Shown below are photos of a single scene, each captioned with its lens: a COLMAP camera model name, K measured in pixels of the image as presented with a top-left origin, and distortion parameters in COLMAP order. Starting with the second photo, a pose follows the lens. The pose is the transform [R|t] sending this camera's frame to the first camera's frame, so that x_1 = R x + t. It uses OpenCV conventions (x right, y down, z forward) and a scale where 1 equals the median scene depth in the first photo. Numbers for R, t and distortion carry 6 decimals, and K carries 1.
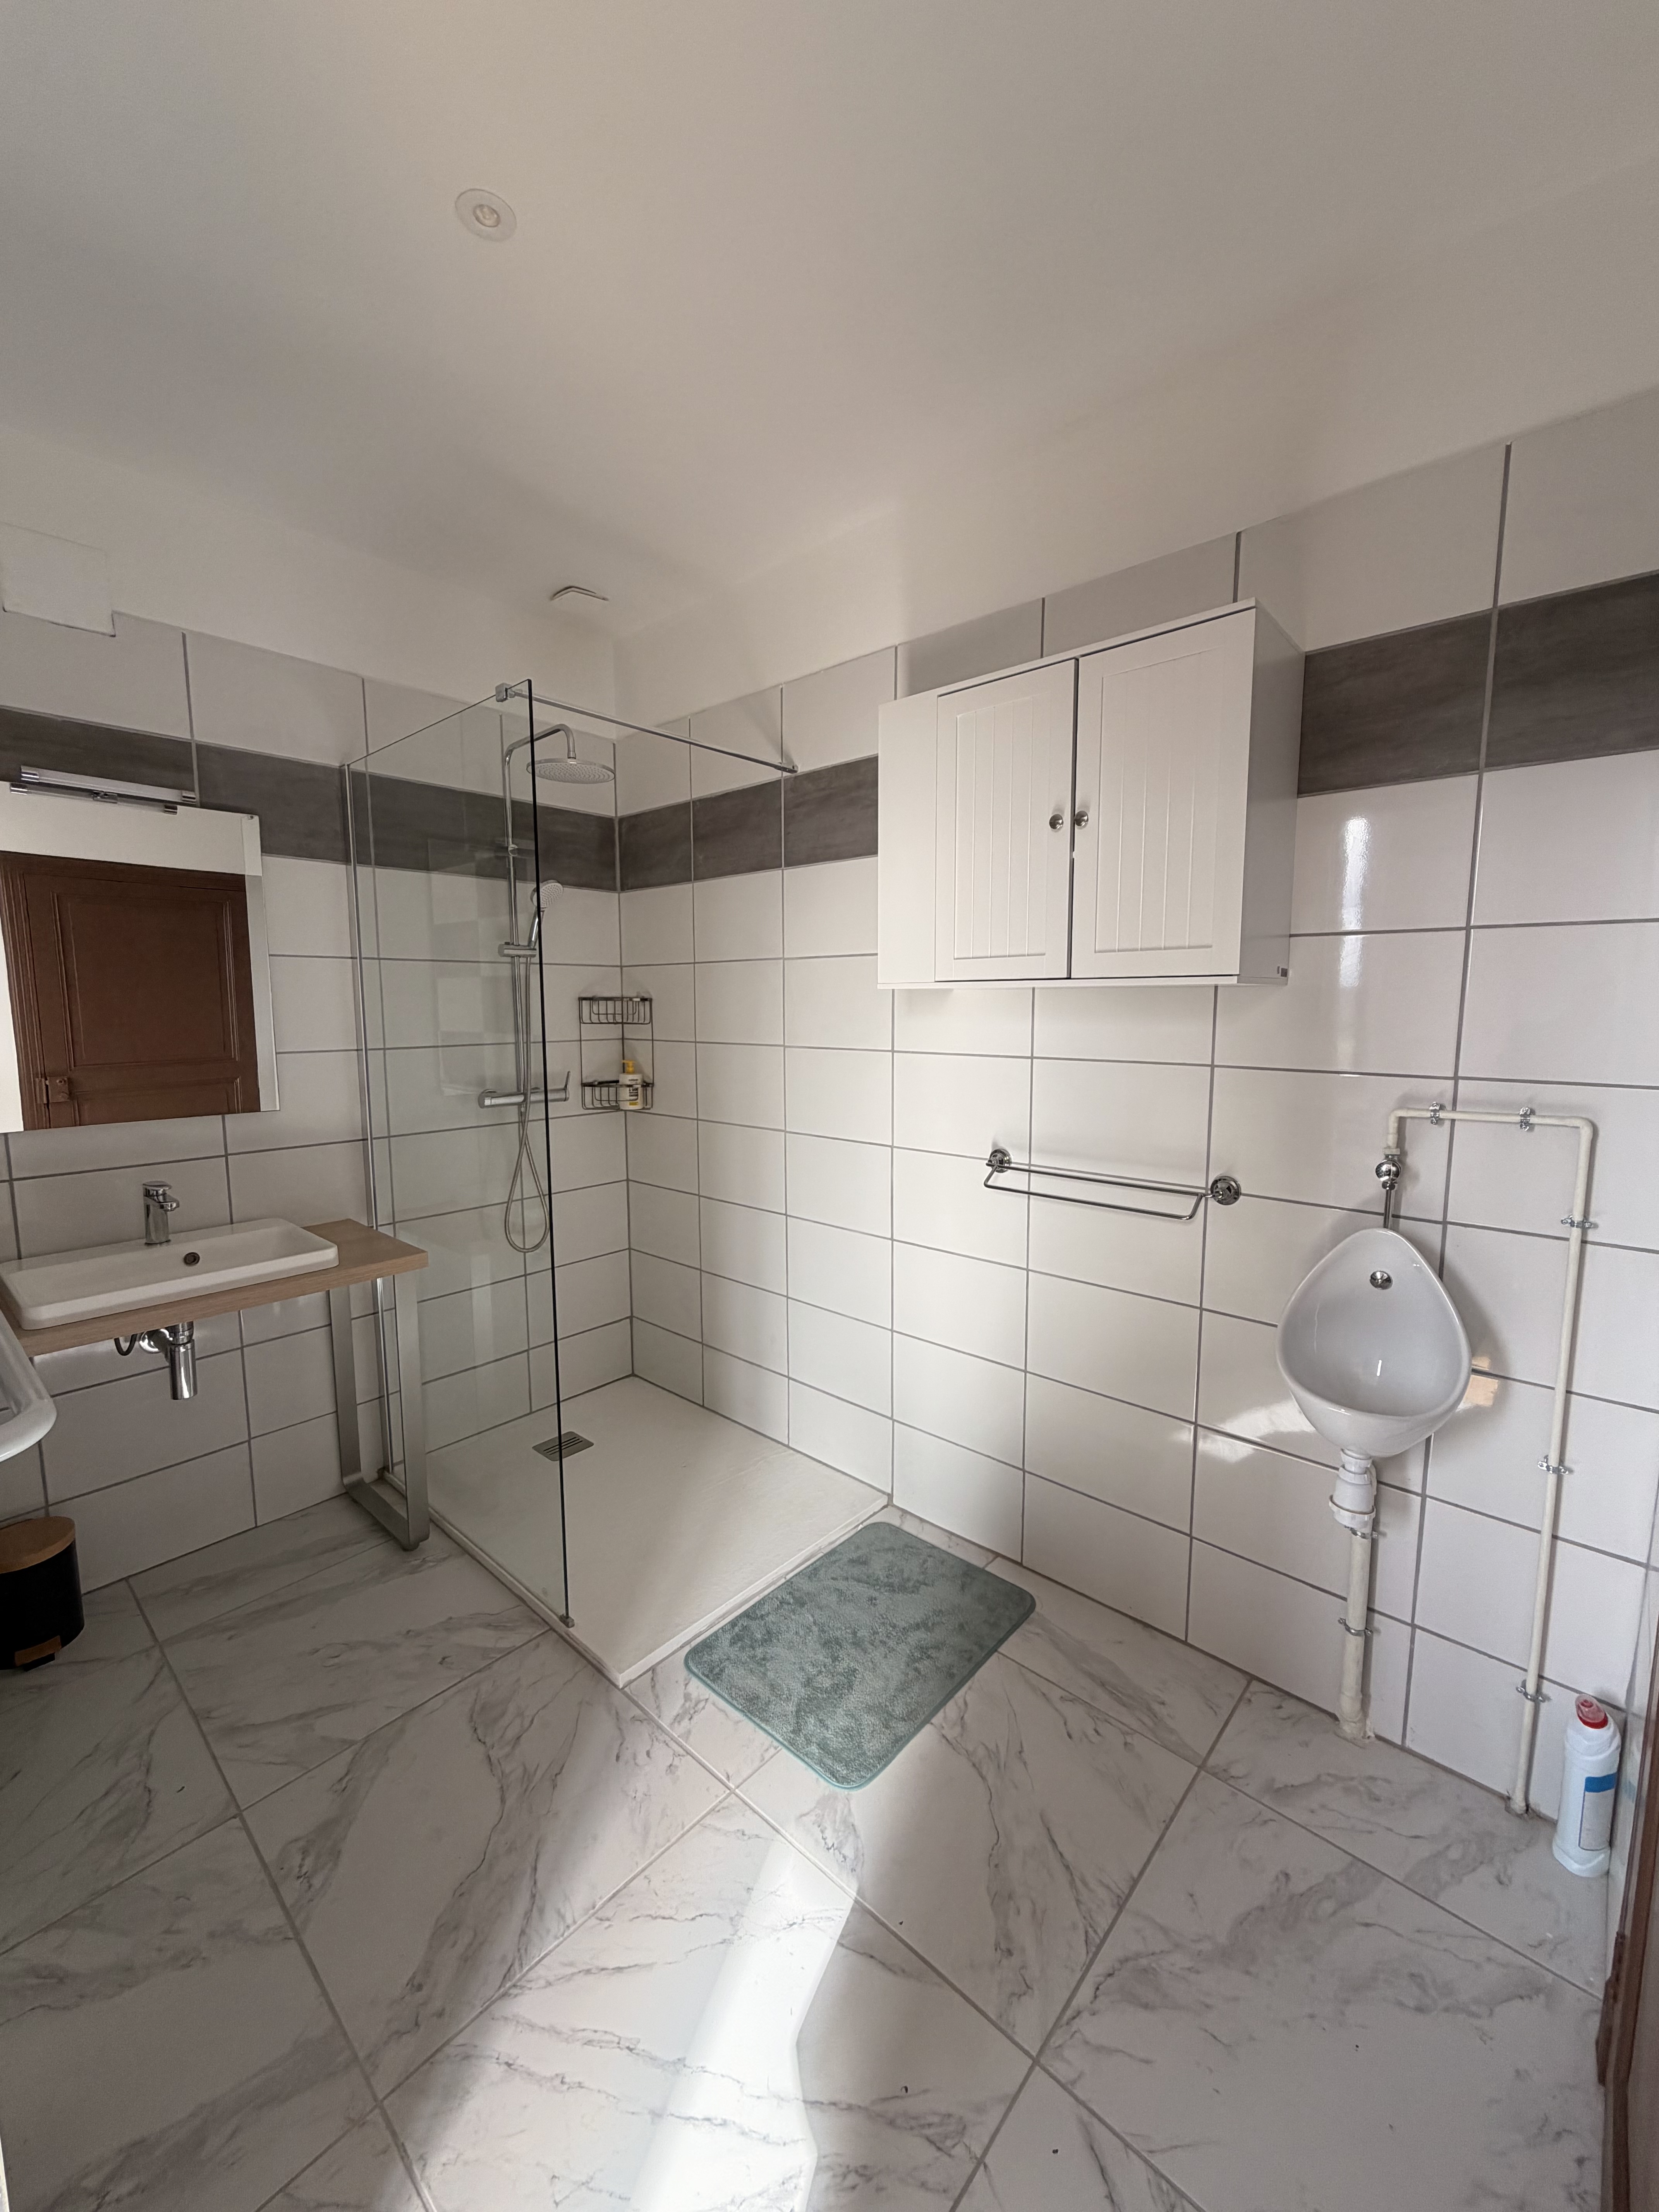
lens RADIAL K [[885.0, 0, 837.2], [0, 885.0, 1105.6], [0, 0, 1]] dist [-0.001988, -0.000094]
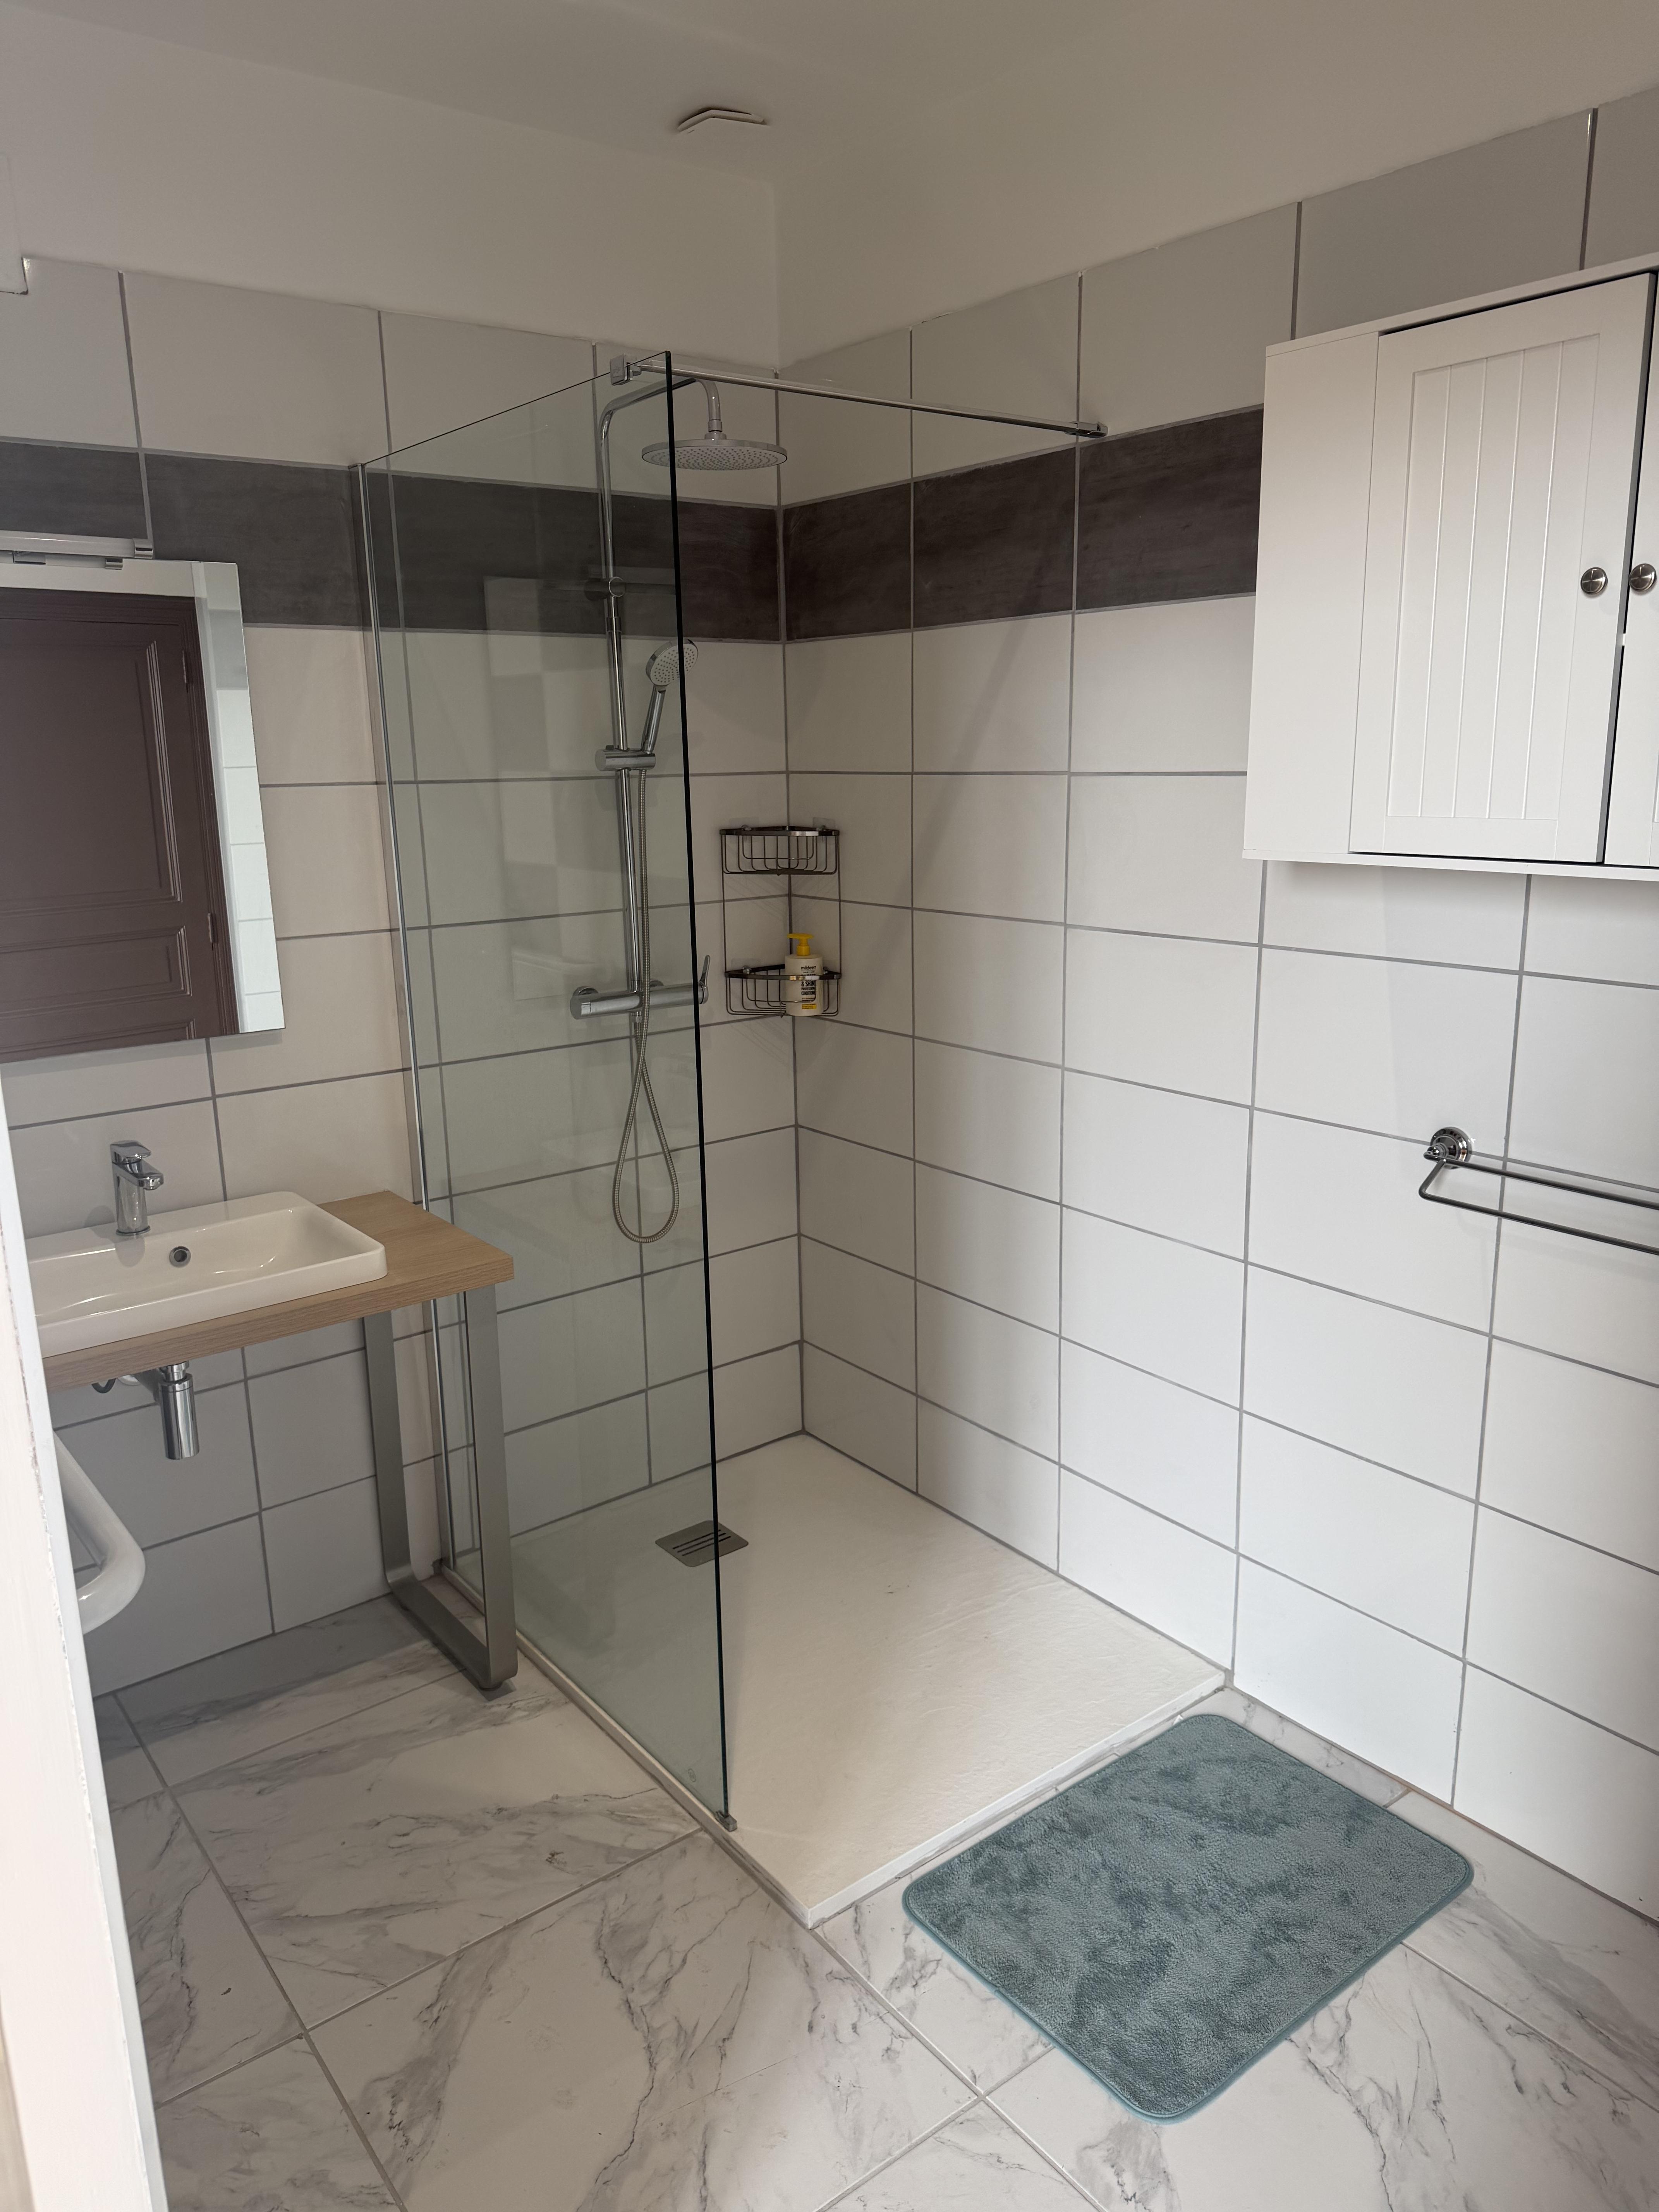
lens RADIAL K [[1553.1, 0, 838.1], [0, 1553.1, 1139.7], [0, 0, 1]] dist [0.048781, -0.068606]
pose [[0.982879, 0.027256, -0.182223, -0.019065], [-0.003651, 0.991685, 0.128636, -0.063154], [0.184214, -0.125768, 0.974807, -0.055552]]
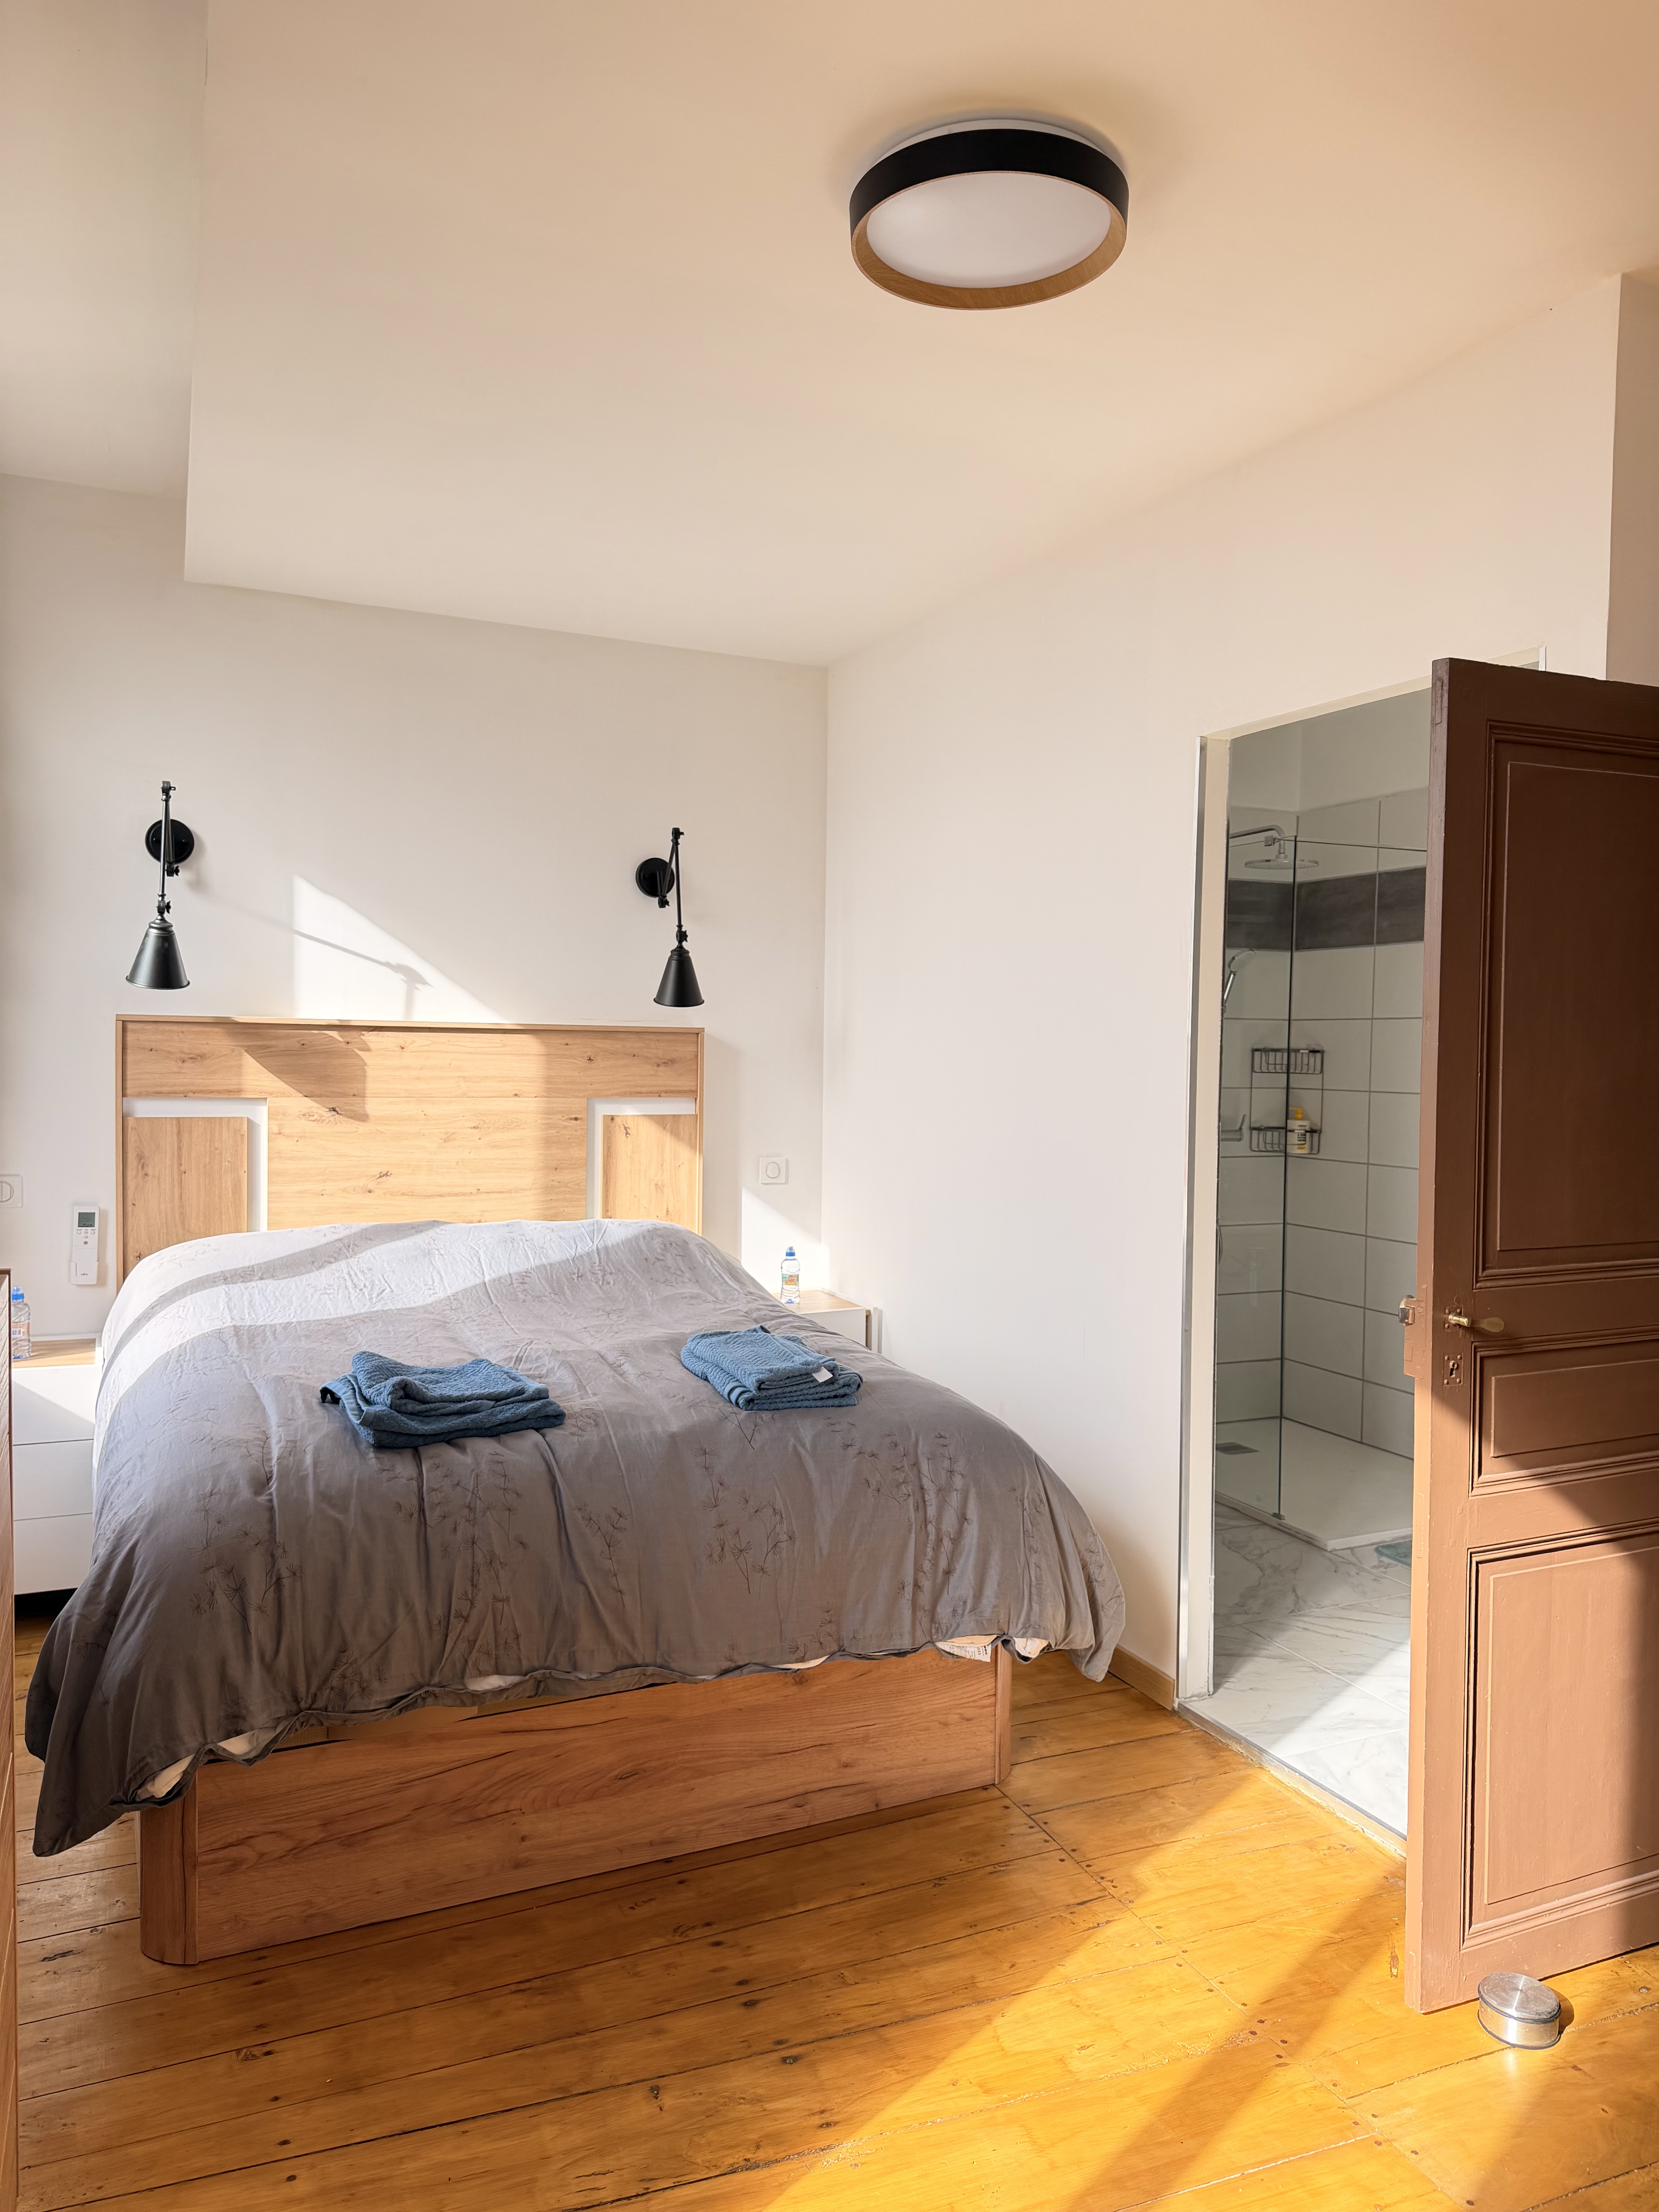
lens RADIAL K [[1553.1, 0, 841.8], [0, 1553.1, 1090.8], [0, 0, 1]] dist [0.048781, -0.068606]
pose [[0.920337, 0.030902, -0.389905, -0.013186], [-0.066618, 0.994693, -0.078410, 0.145760], [0.385412, 0.098138, 0.917511, -1.210341]]
